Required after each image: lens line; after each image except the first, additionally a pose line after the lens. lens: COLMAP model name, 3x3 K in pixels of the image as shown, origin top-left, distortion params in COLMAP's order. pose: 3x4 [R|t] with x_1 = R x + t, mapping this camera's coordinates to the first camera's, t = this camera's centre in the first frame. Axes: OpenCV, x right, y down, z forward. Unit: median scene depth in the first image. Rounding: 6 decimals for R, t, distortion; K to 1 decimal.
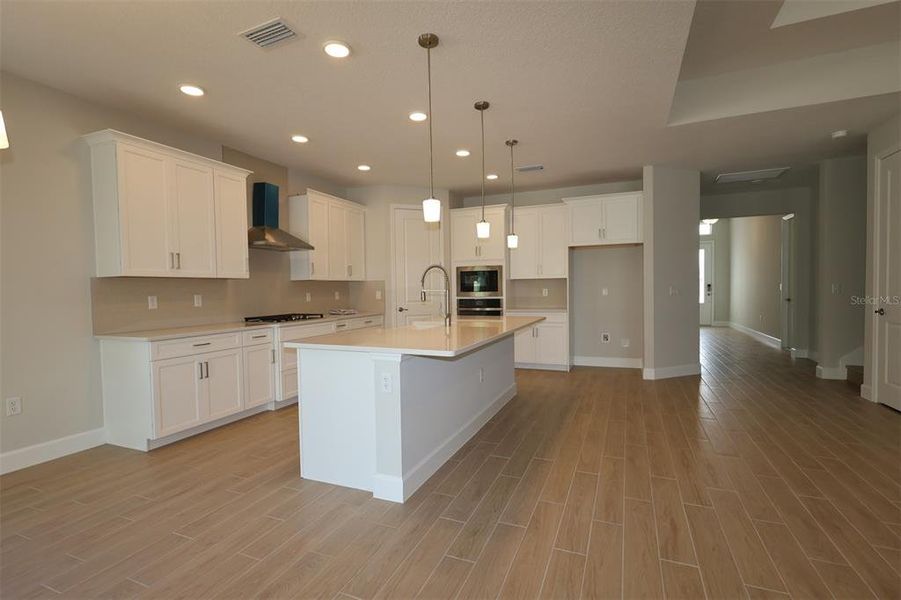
lens RADIAL K [[419.4, 0, 449.5], [0, 419.4, 301.4], [0, 0, 1]] dist [0.001757, 0.000171]
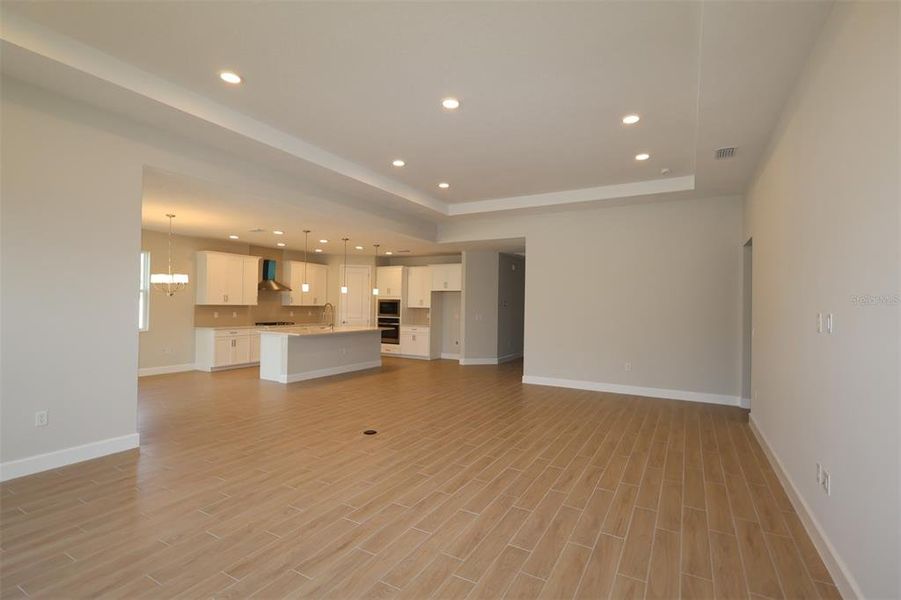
lens RADIAL K [[419.4, 0, 449.5], [0, 419.4, 301.4], [0, 0, 1]] dist [0.001757, 0.000171]
pose [[0.992740, 0.031293, -0.116135, 0.679455], [-0.035716, 0.998706, -0.036202, -0.026752], [0.114852, 0.040087, 0.992573, -0.936553]]
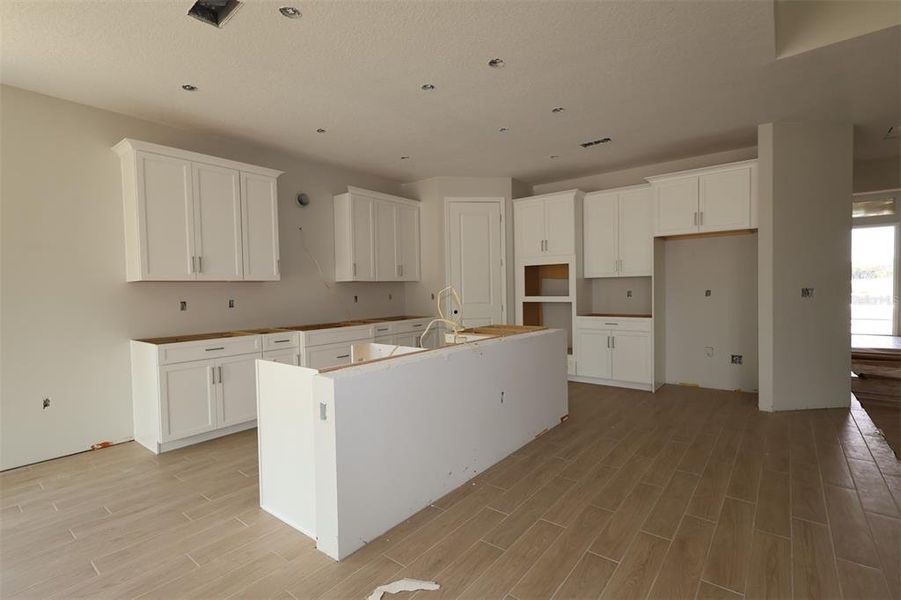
lens RADIAL K [[419.4, 0, 449.5], [0, 419.4, 301.4], [0, 0, 1]] dist [0.001757, 0.000171]
pose [[0.962416, 0.006686, -0.271496, 0.147906], [-0.004279, 0.999946, 0.009457, -0.014972], [0.271545, -0.007940, 0.962393, 0.139154]]
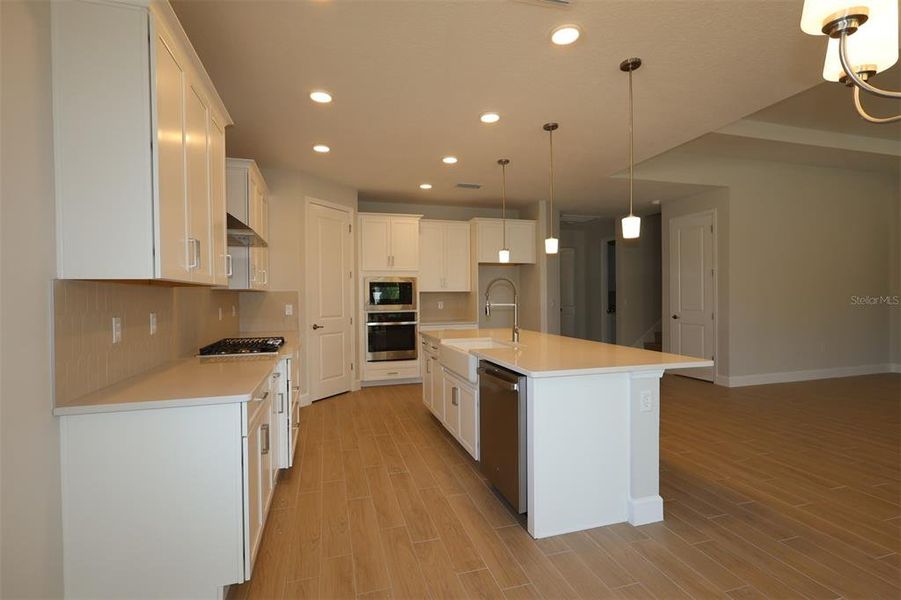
lens RADIAL K [[419.4, 0, 449.5], [0, 419.4, 301.4], [0, 0, 1]] dist [0.001757, 0.000171]
pose [[0.773003, 0.000961, 0.634402, -0.539243], [0.015907, 0.999655, -0.020897, -0.011565], [-0.634203, 0.026245, 0.772721, 0.256745]]
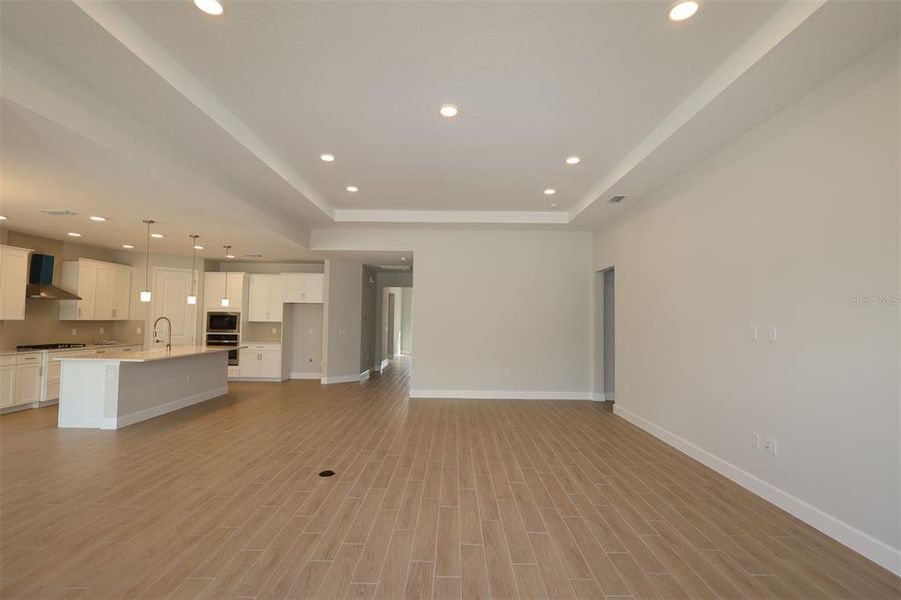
lens RADIAL K [[419.4, 0, 449.5], [0, 419.4, 301.4], [0, 0, 1]] dist [0.001757, 0.000171]
pose [[0.923728, 0.045439, 0.380344, 0.307088], [-0.016722, 0.996776, -0.078472, -0.024389], [-0.382683, 0.066127, 0.921510, -0.845329]]
